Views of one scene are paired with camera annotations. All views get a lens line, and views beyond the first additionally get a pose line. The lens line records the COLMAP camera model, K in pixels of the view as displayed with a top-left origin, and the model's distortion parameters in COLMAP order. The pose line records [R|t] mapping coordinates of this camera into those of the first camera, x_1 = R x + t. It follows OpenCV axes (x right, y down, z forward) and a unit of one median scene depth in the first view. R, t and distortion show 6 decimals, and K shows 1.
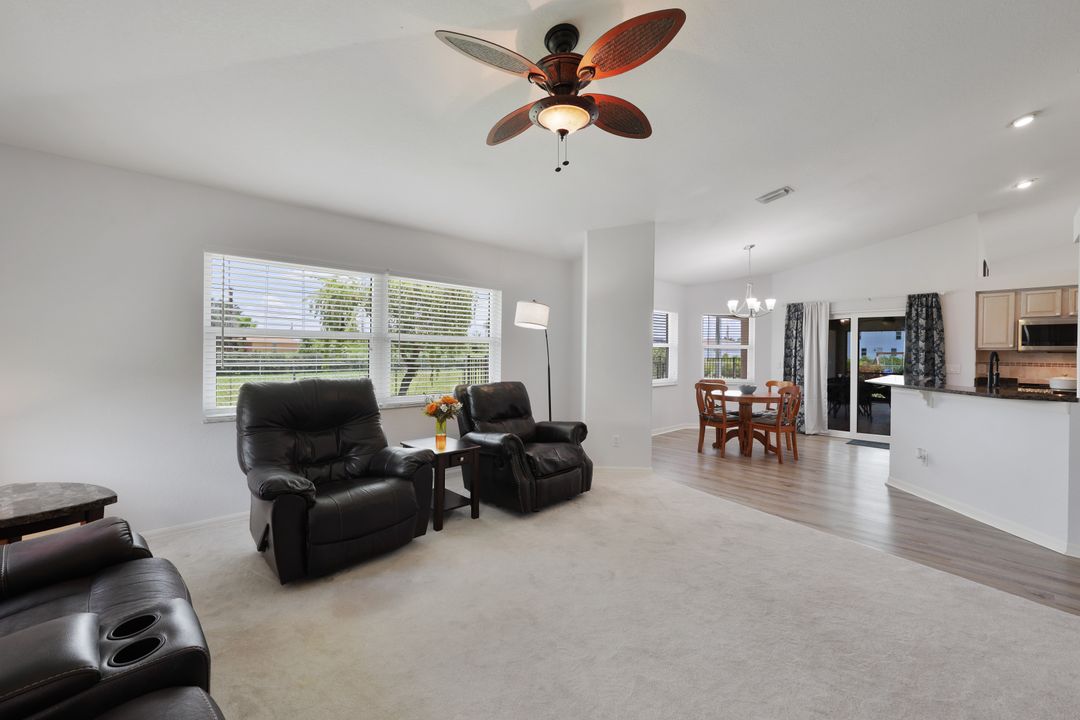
lens RADIAL K [[449.3, 0, 537.8], [0, 449.3, 356.6], [0, 0, 1]] dist [0.005416, -0.000775]
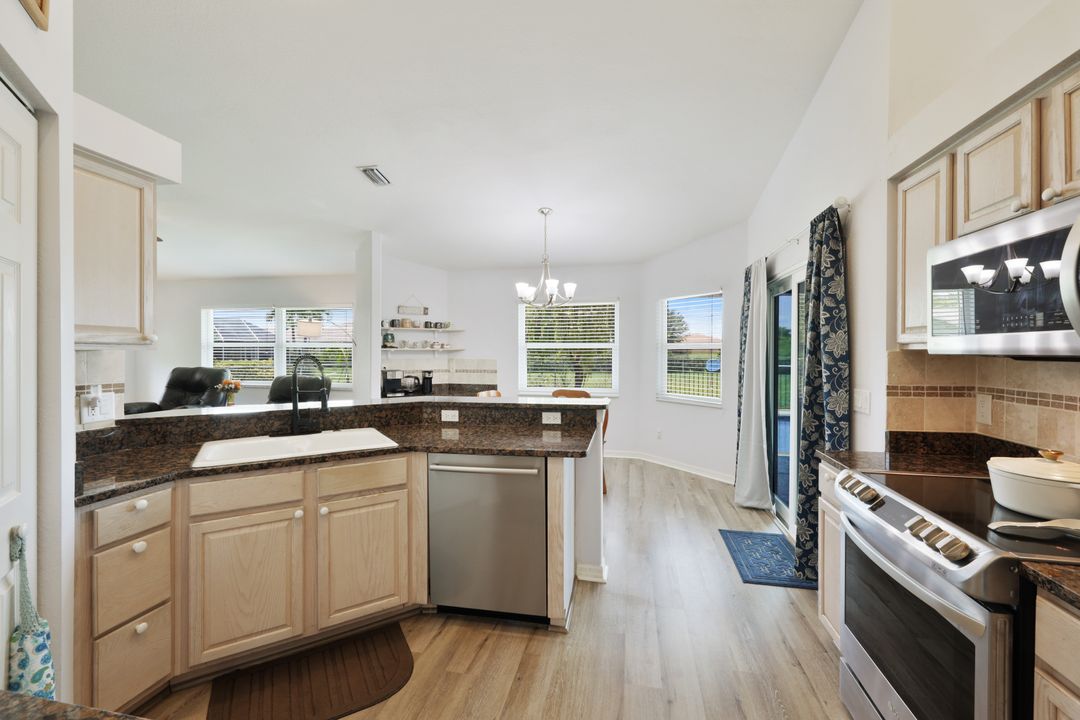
lens RADIAL K [[449.3, 0, 540.5], [0, 449.3, 358.8], [0, 0, 1]] dist [0.005416, -0.000775]
pose [[0.567238, 0.008057, -0.823514, 1.051991], [-0.004107, 0.999967, 0.006954, -0.008543], [0.823544, -0.000563, 0.567253, 0.560943]]
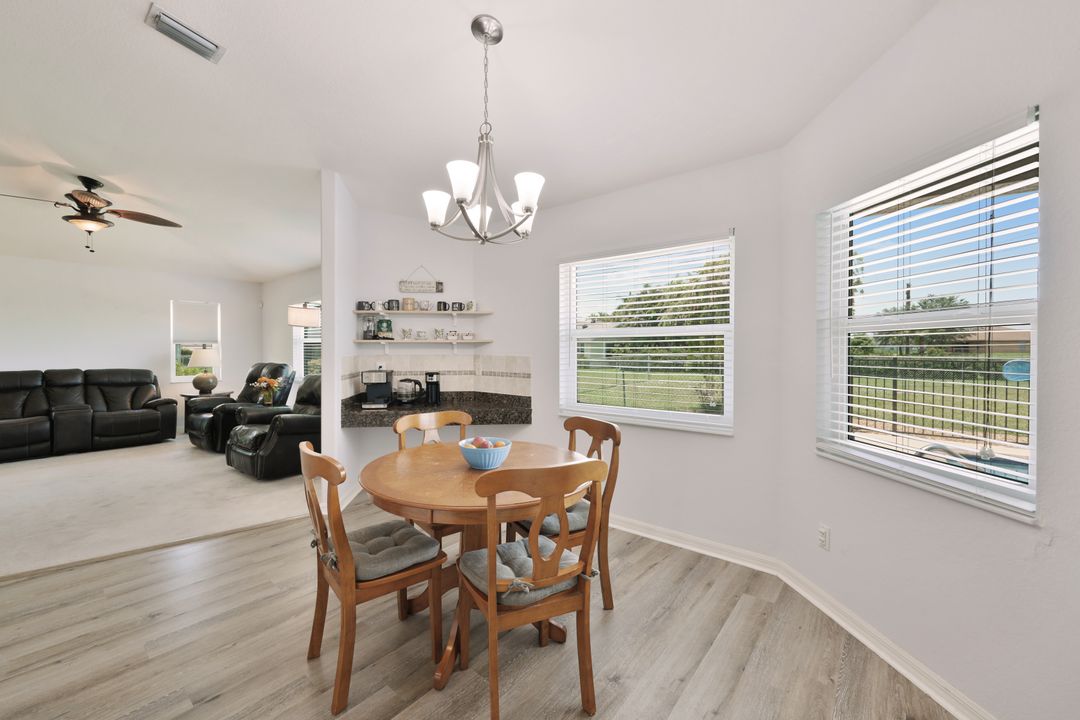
lens RADIAL K [[449.3, 0, 523.3], [0, 449.3, 357.6], [0, 0, 1]] dist [0.005416, -0.000775]
pose [[0.121169, 0.012494, -0.992553, 0.805174], [-0.005520, 0.999914, 0.011912, -0.005836], [0.992617, 0.004036, 0.121227, 0.946563]]
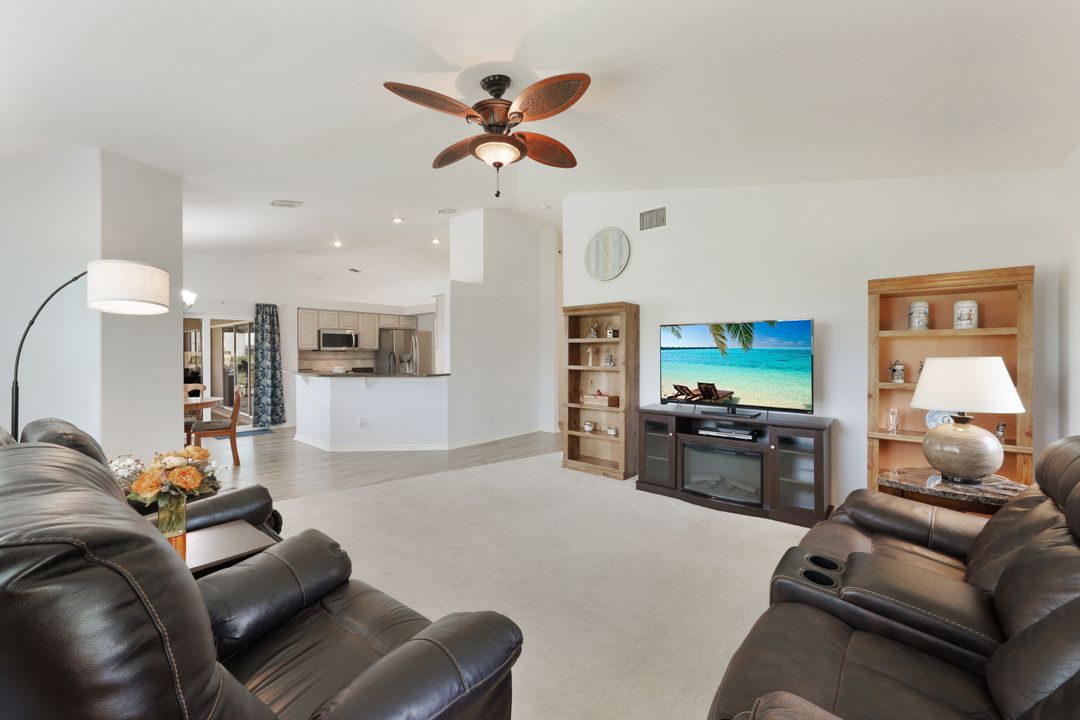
lens RADIAL K [[449.3, 0, 541.6], [0, 449.3, 354.4], [0, 0, 1]] dist [0.005416, -0.000775]
pose [[-0.089072, -0.010259, 0.995972, -0.439161], [0.010433, 0.999882, 0.011232, -0.007525], [-0.995971, 0.011392, -0.088954, 0.365483]]
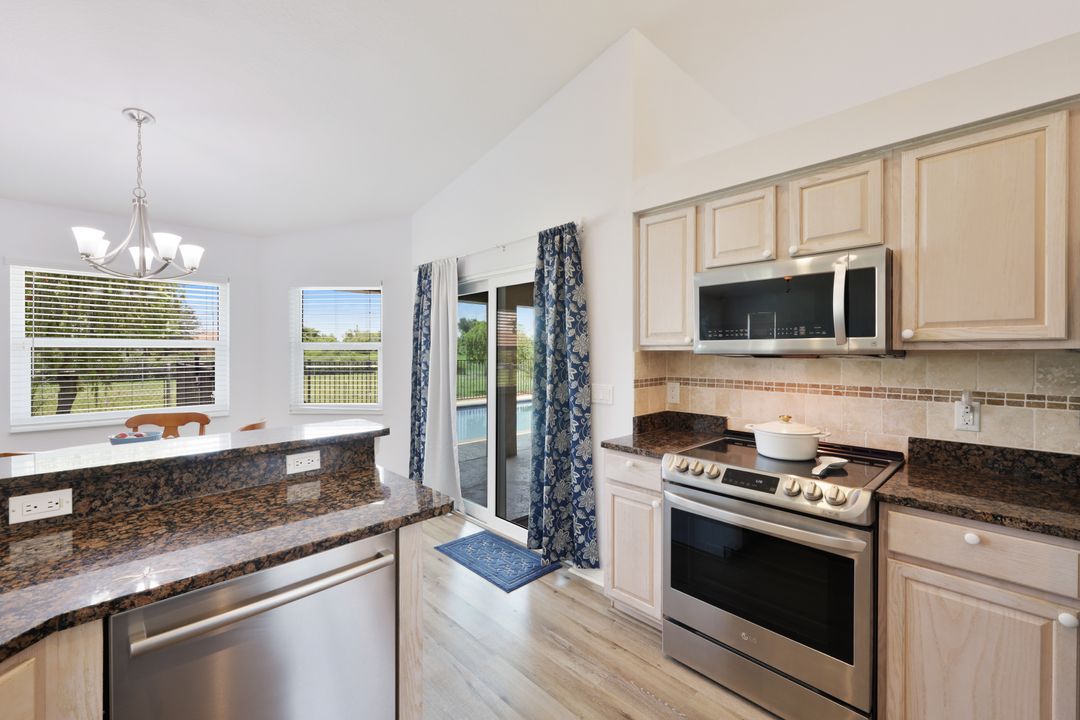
lens RADIAL K [[449.3, 0, 537.2], [0, 449.3, 355.0], [0, 0, 1]] dist [0.005416, -0.000775]
pose [[0.999956, -0.007527, -0.005551, 0.841146], [0.007517, 0.999970, -0.001816, -0.009898], [0.005564, 0.001775, 0.999983, 0.551527]]
